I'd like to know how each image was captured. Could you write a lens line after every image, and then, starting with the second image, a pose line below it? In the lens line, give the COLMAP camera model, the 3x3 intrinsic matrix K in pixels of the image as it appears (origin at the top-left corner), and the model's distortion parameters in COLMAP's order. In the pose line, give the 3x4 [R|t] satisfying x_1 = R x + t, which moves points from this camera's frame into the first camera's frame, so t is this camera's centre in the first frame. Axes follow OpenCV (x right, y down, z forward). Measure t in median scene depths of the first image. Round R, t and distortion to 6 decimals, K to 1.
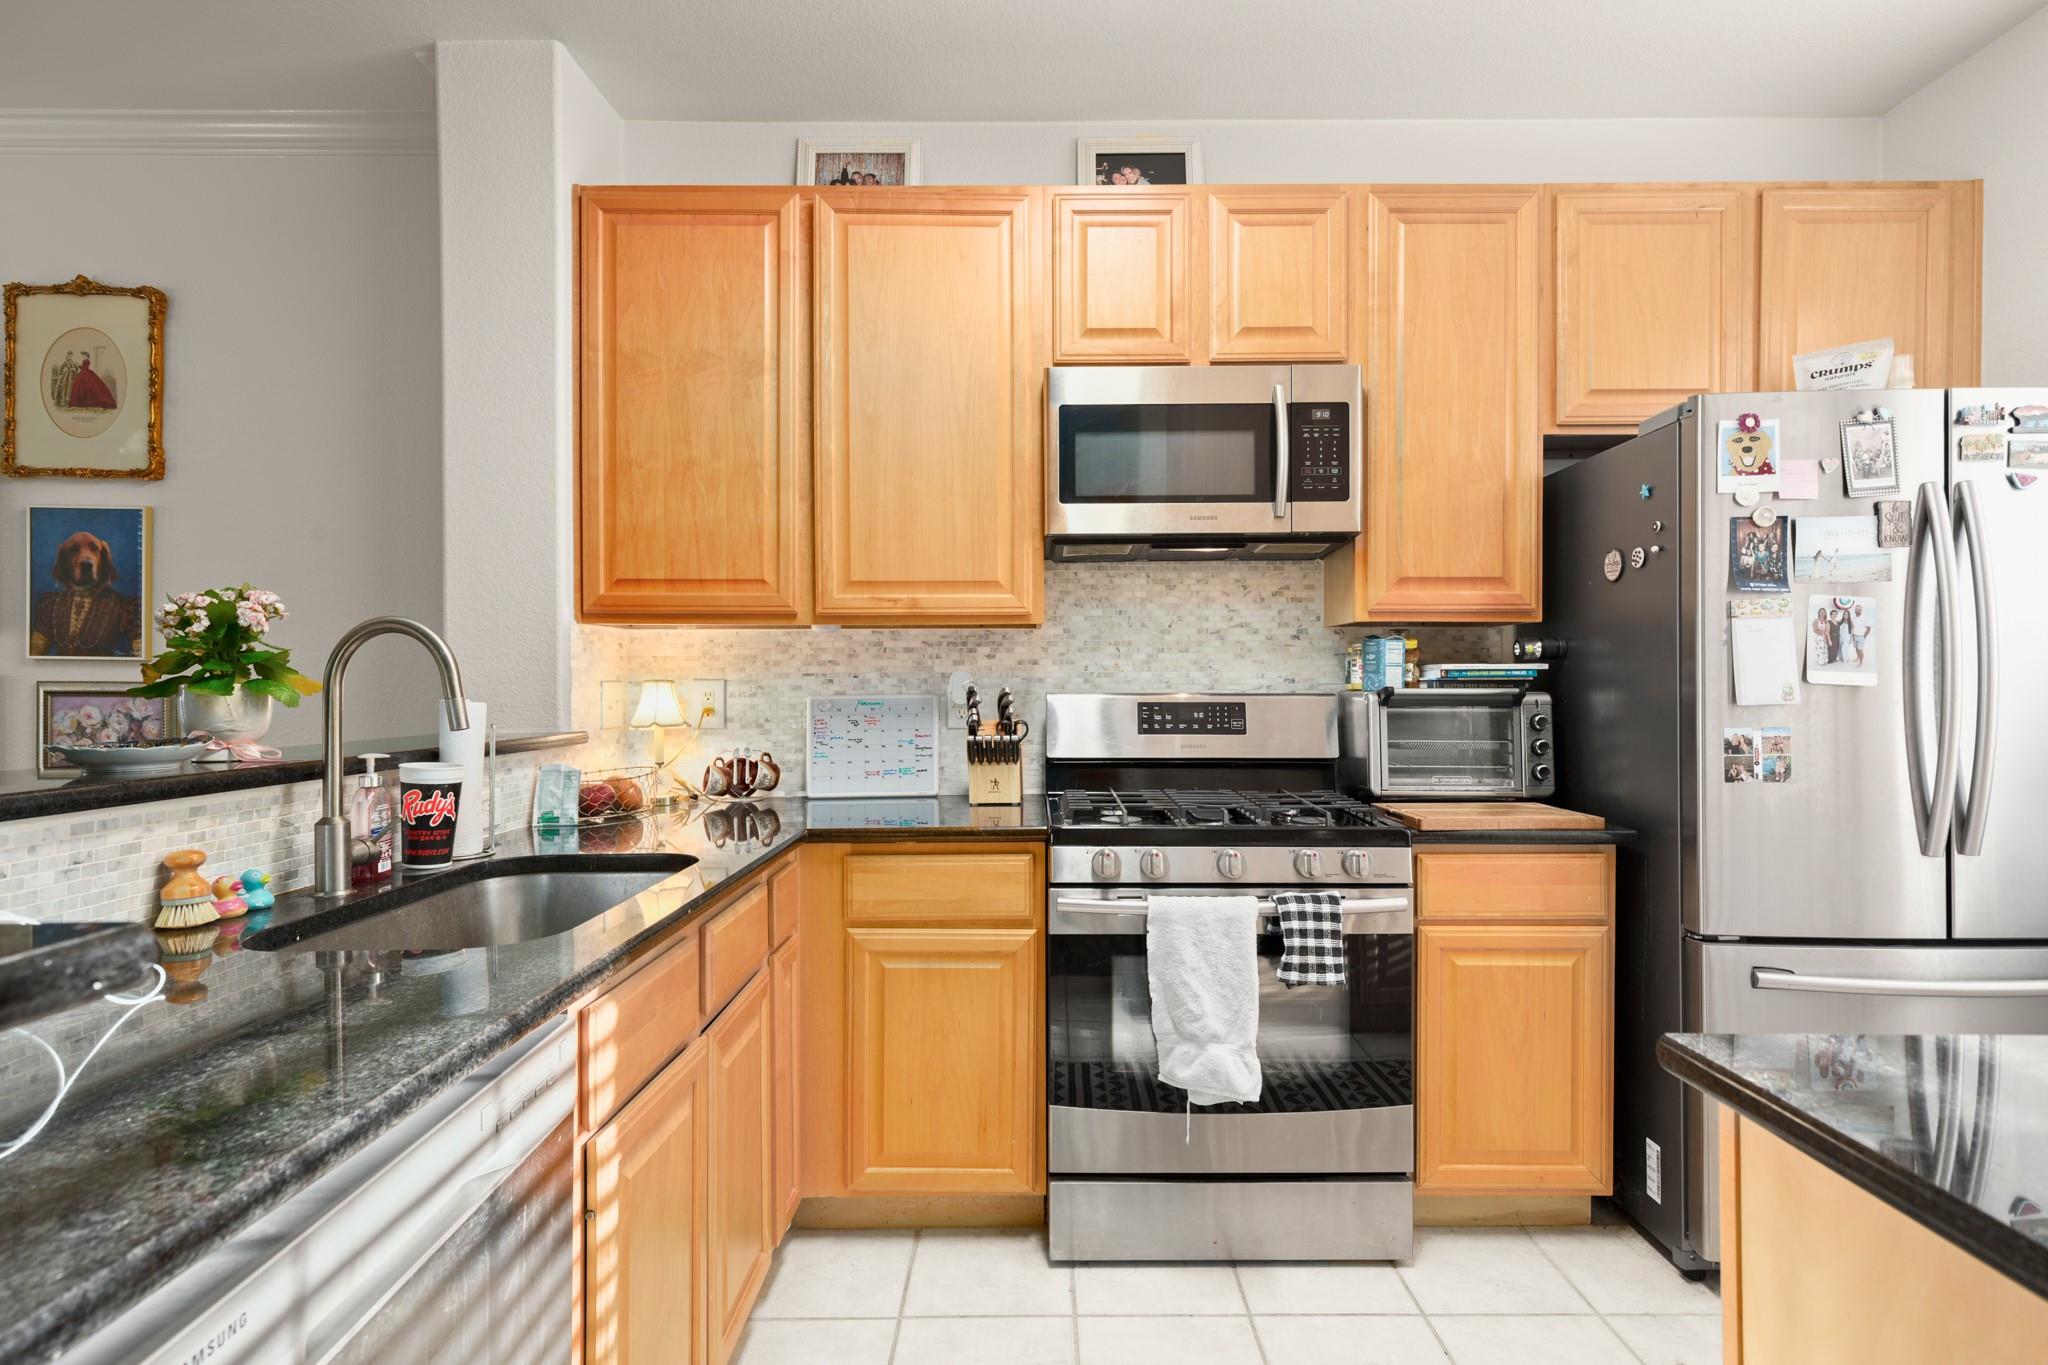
lens RADIAL K [[1060.2, 0, 1024.0], [0, 1060.2, 682.5], [0, 0, 1]] dist [0.002262, 0.000345]
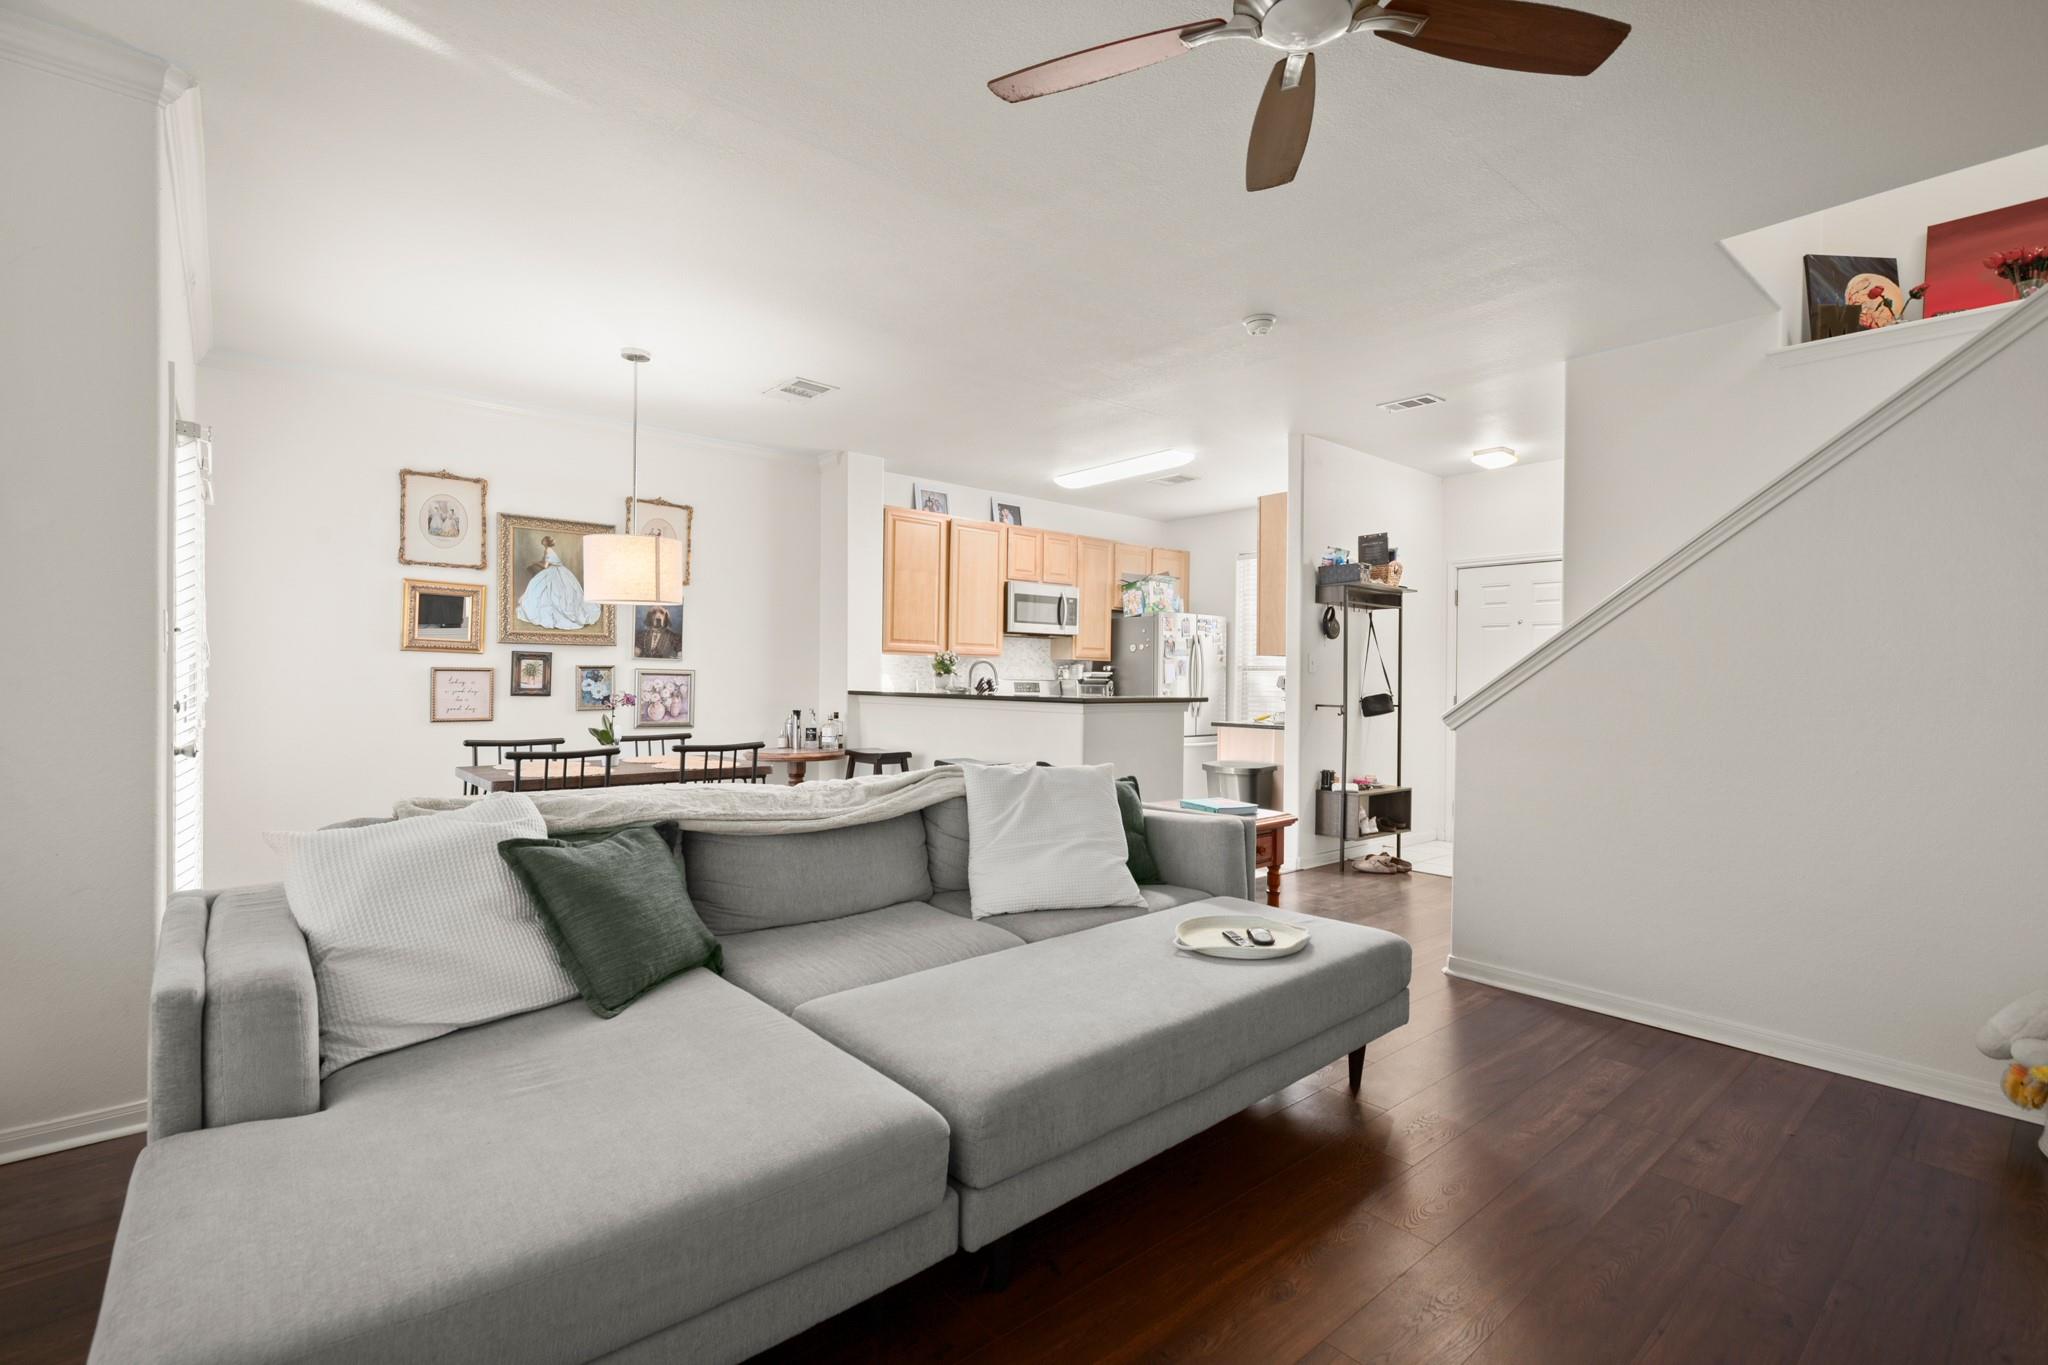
lens RADIAL K [[933.0, 0, 1024.0], [0, 933.0, 682.5], [0, 0, 1]] dist [-0.030671, -0.000171]
pose [[0.761442, 0.009662, 0.648161, -1.790705], [-0.013760, 0.999905, 0.001260, 0.016210], [-0.648087, -0.009878, 0.761502, -1.226381]]
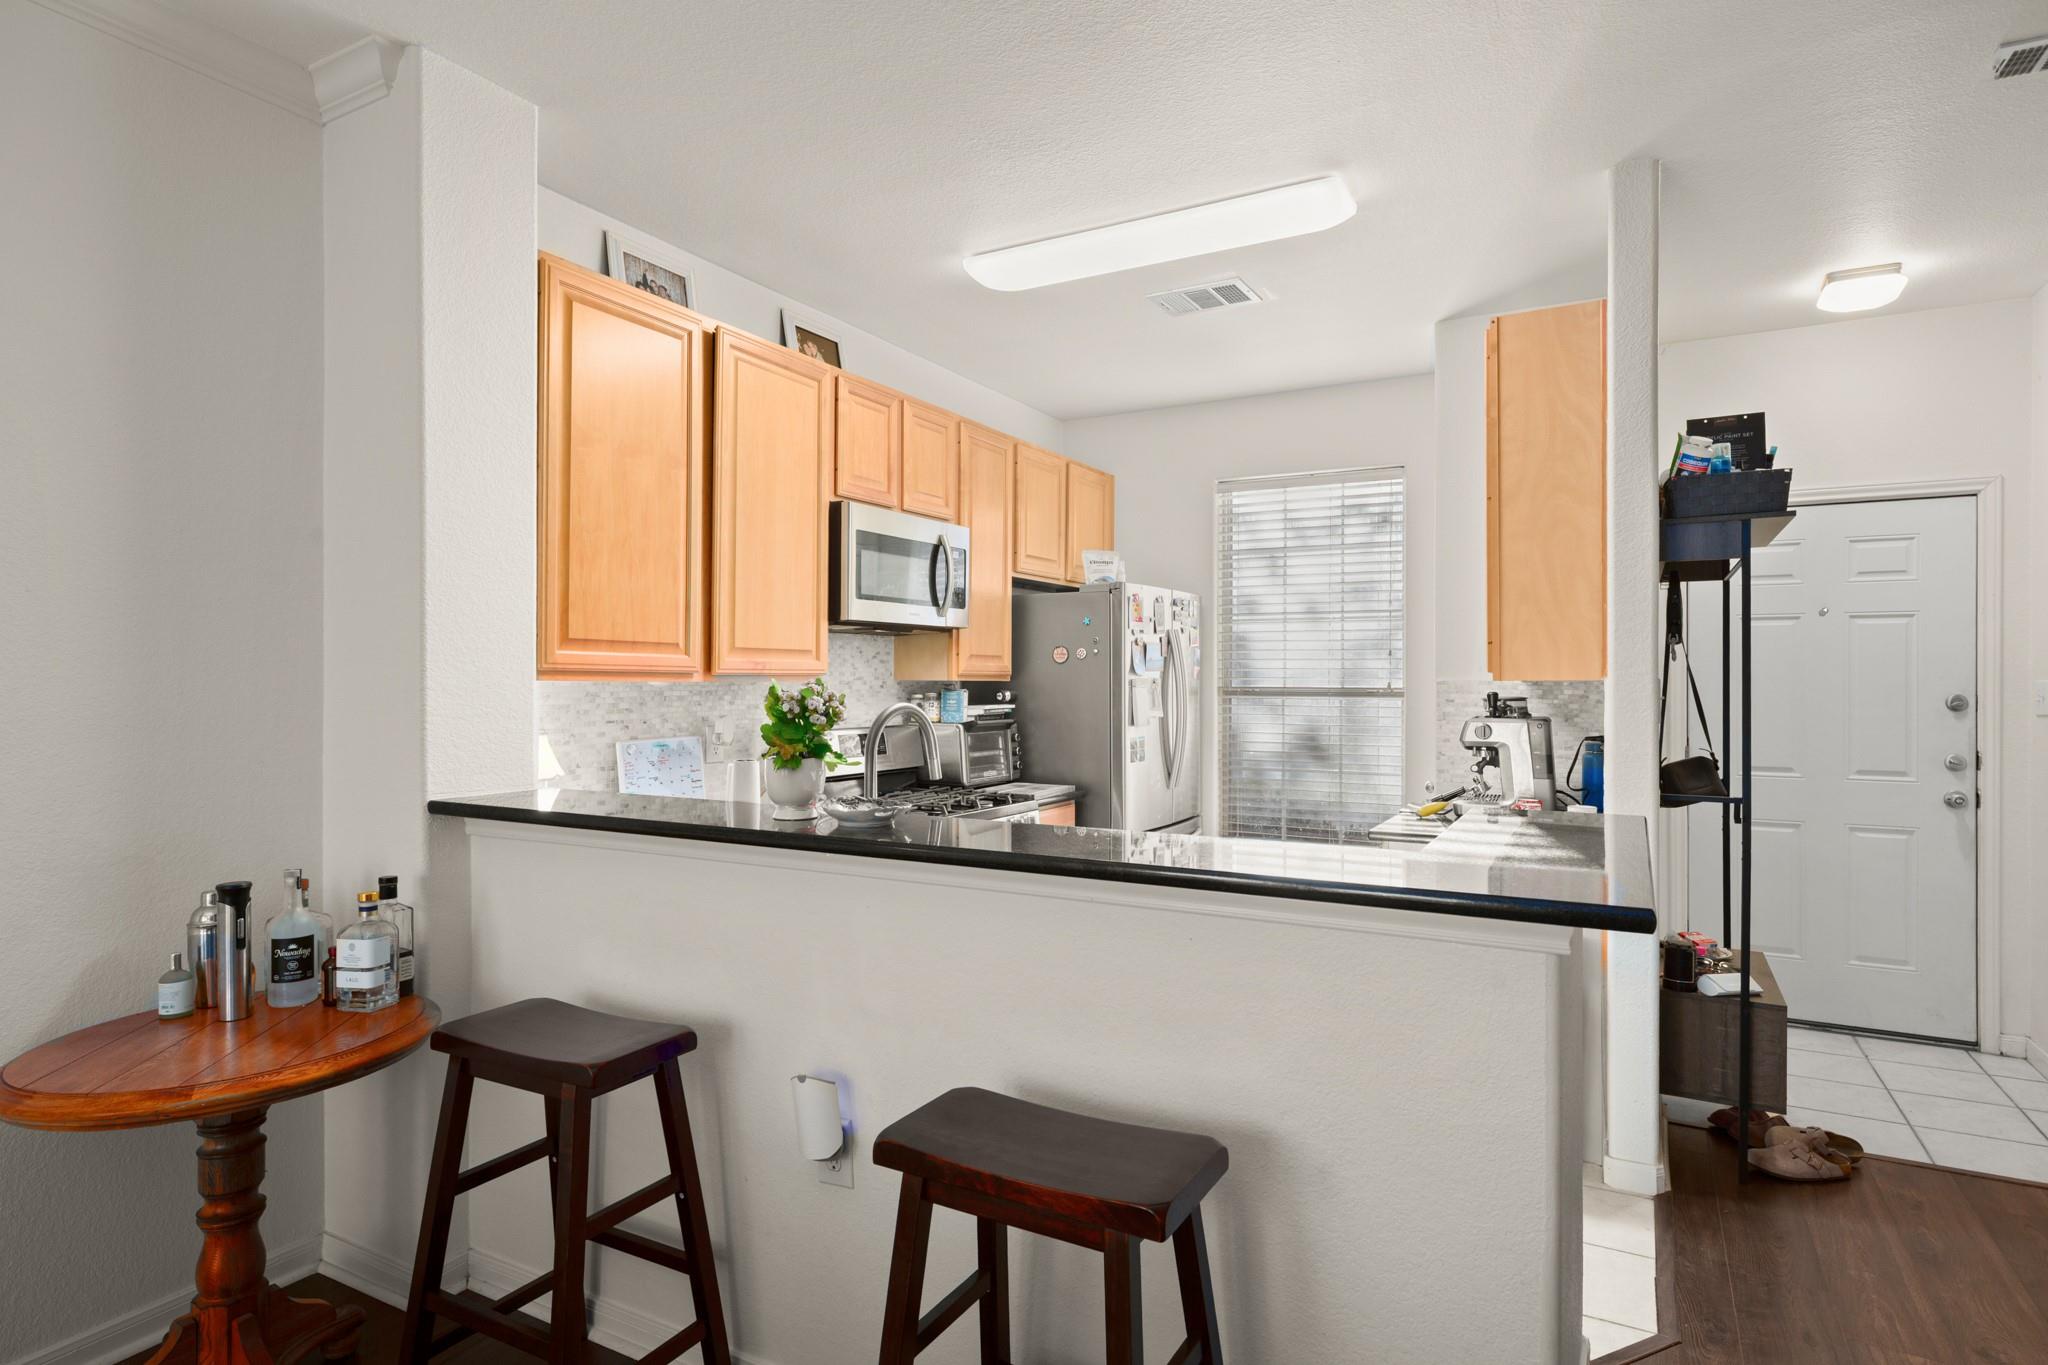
lens RADIAL K [[1091.6, 0, 1035.2], [0, 1091.6, 672.3], [0, 0, 1]] dist [-0.002884, 0.000930]
pose [[0.478947, 0.009302, 0.877795, -1.098183], [-0.002940, 0.999955, -0.008992, -0.055555], [-0.877839, 0.001726, 0.478953, 0.085062]]
